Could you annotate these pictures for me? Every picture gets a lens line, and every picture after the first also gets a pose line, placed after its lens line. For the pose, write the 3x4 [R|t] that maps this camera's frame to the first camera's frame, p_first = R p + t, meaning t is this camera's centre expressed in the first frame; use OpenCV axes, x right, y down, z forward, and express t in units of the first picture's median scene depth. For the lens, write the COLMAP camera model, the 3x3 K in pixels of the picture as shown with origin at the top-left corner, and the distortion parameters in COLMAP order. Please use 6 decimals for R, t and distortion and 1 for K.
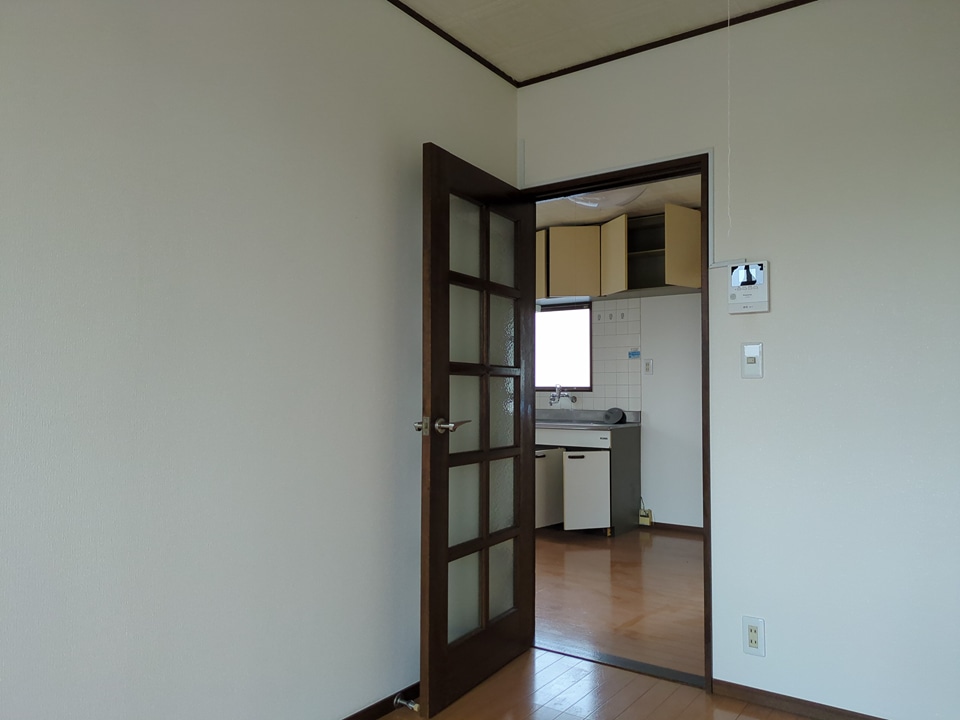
lens RADIAL K [[722.1, 0, 480.0], [0, 722.1, 360.0], [0, 0, 1]] dist [0.066240, -0.034042]
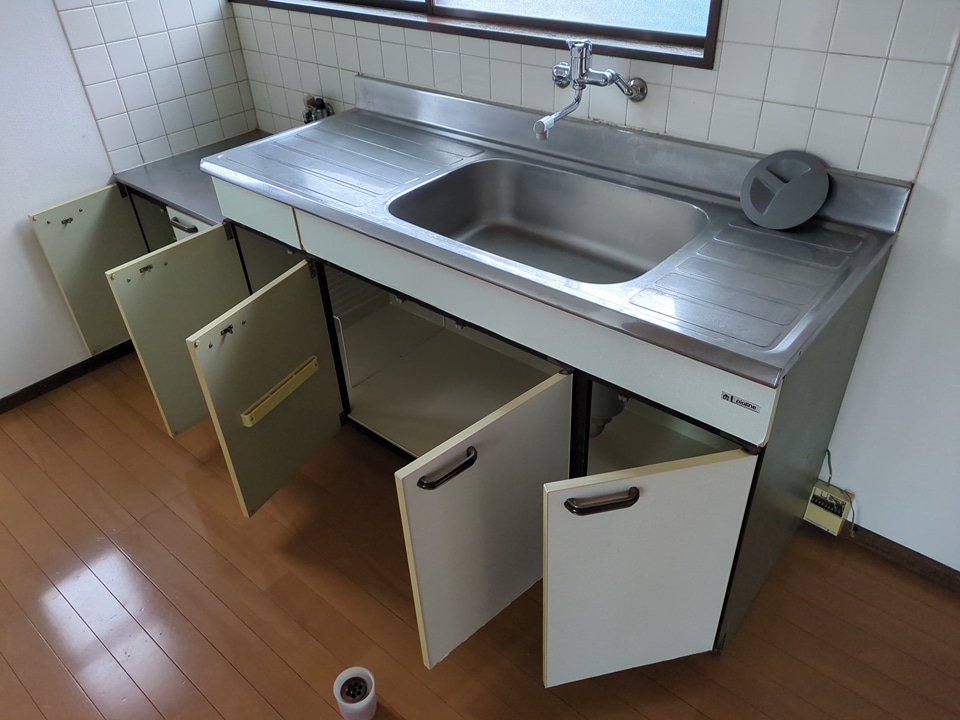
lens RADIAL K [[722.1, 0, 480.0], [0, 722.1, 360.0], [0, 0, 1]] dist [0.066240, -0.034042]
pose [[0.995558, 0.006912, -0.093898, 0.103502], [0.053703, 0.777469, 0.626624, -0.041919], [0.077334, -0.628883, 0.773644, 0.763207]]
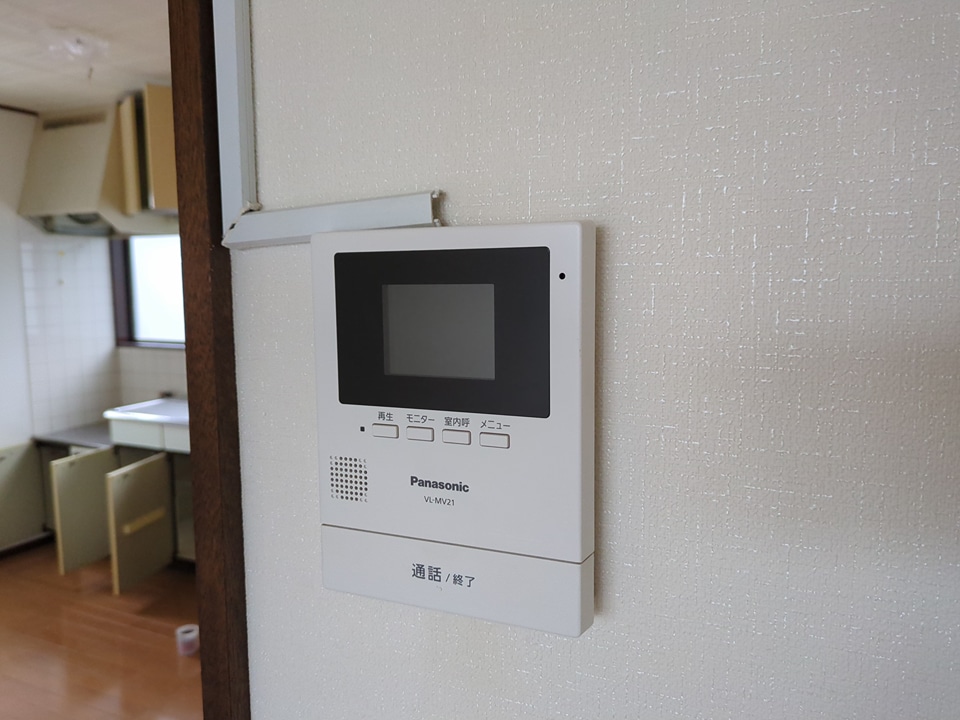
lens RADIAL K [[722.1, 0, 480.0], [0, 722.1, 360.0], [0, 0, 1]] dist [0.066240, -0.034042]
pose [[0.980452, -0.049169, 0.190515, 0.145767], [0.014271, 0.983493, 0.180383, -0.066223], [-0.196239, -0.174138, 0.964969, 0.391275]]
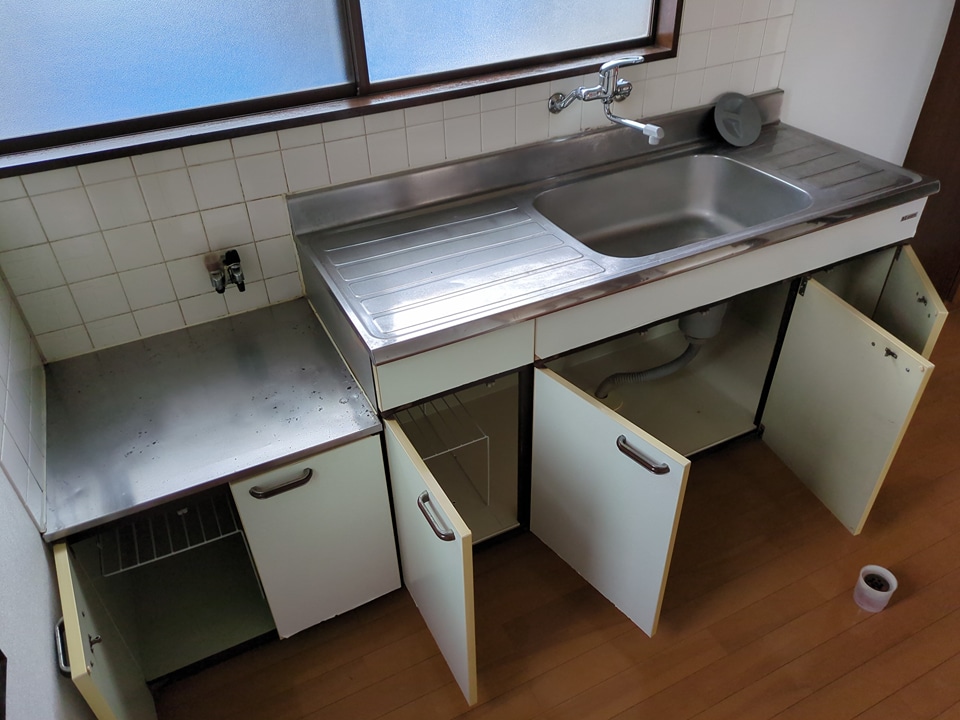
lens RADIAL K [[722.1, 0, 480.0], [0, 722.1, 360.0], [0, 0, 1]] dist [0.066240, -0.034042]
pose [[0.458451, -0.536545, 0.708478, -0.189186], [-0.017672, 0.791529, 0.610876, -0.050271], [-0.888544, -0.292577, 0.353395, 0.945354]]
